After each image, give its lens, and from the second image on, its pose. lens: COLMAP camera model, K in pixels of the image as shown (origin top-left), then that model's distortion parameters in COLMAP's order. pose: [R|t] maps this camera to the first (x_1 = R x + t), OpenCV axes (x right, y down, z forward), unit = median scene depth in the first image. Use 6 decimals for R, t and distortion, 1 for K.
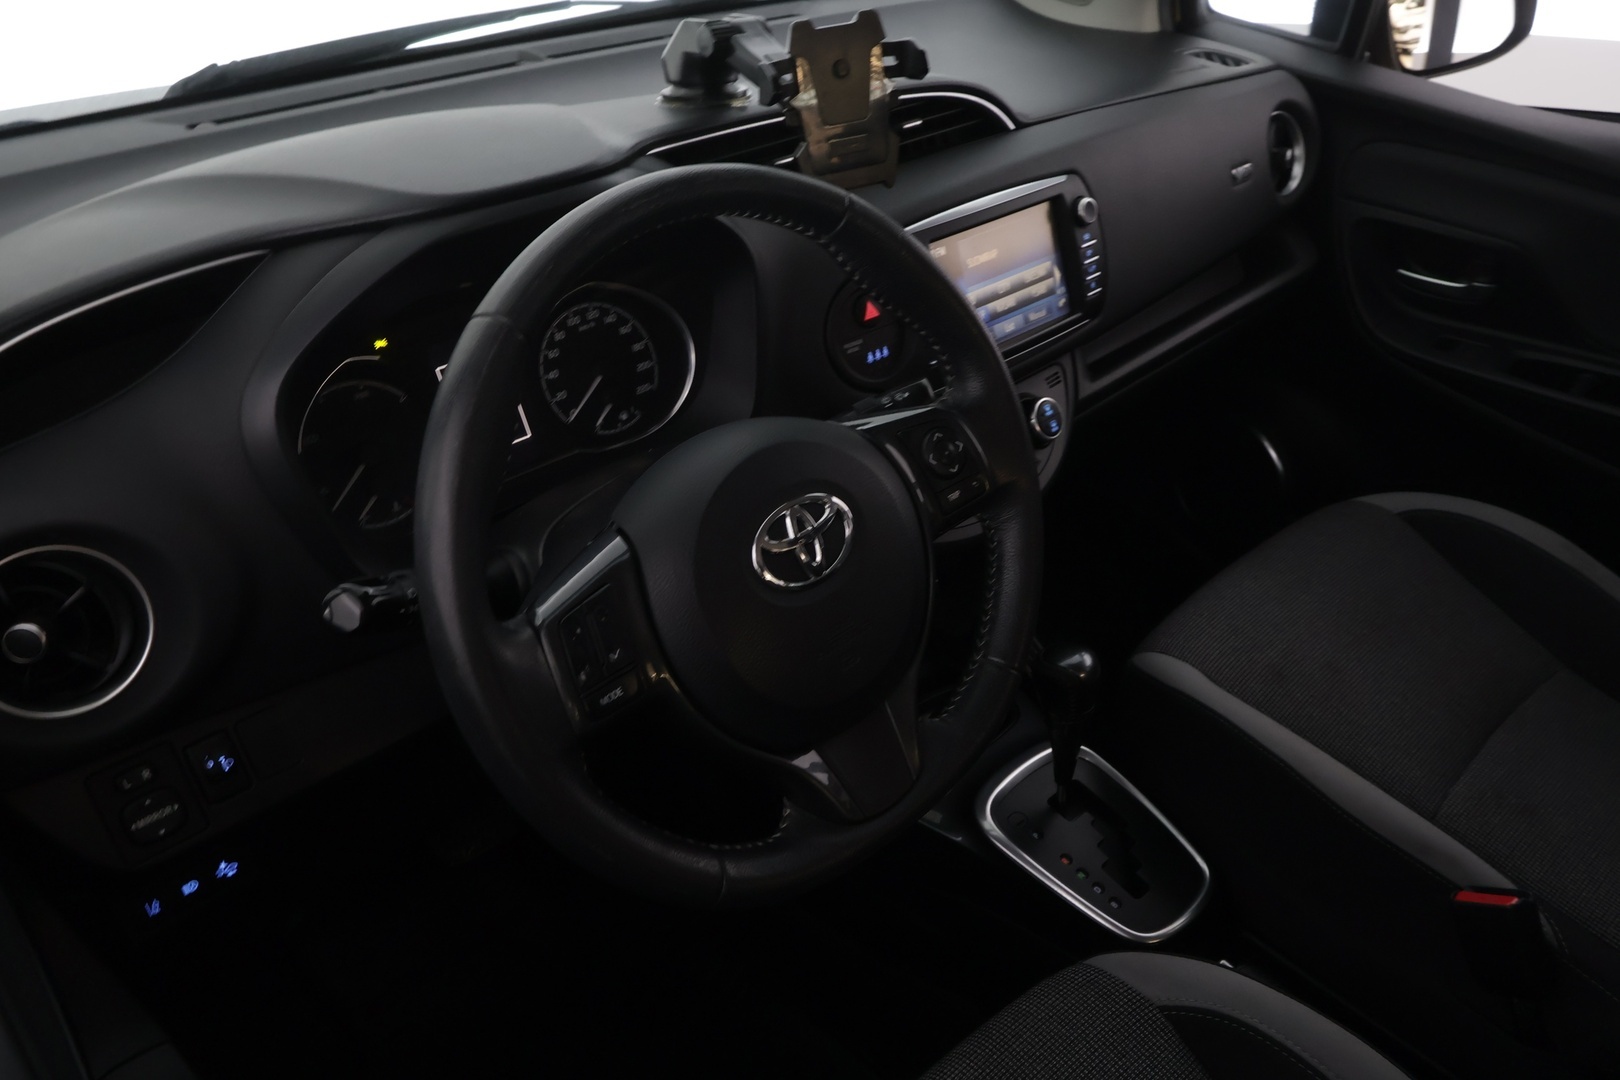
lens RADIAL K [[1290.7, 0, 809.5], [0, 1290.7, 541.6], [0, 0, 1]] dist [0.012626, 0.004164]
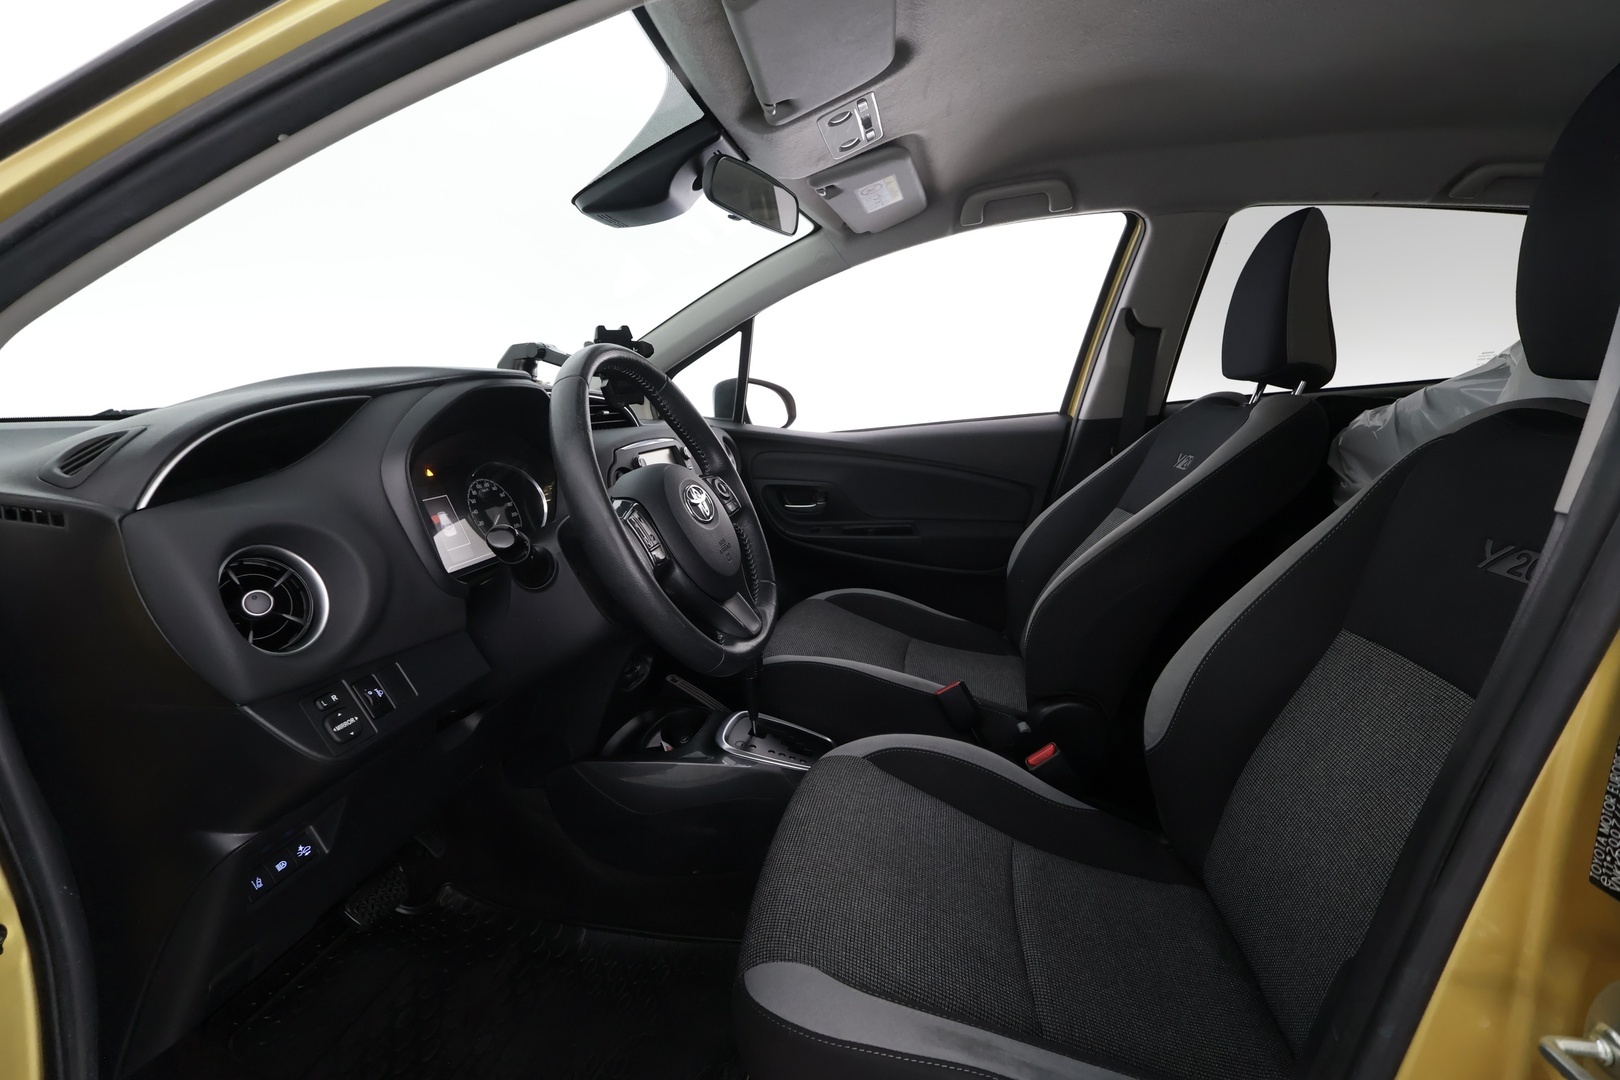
lens RADIAL K [[763.8, 0, 810.4], [0, 763.8, 538.7], [0, 0, 1]] dist [0.000294, -0.000032]
pose [[0.808262, -0.109815, 0.578492, -0.458575], [0.317503, 0.908673, -0.271119, 0.350227], [-0.495887, 0.402808, 0.769312, -0.020107]]
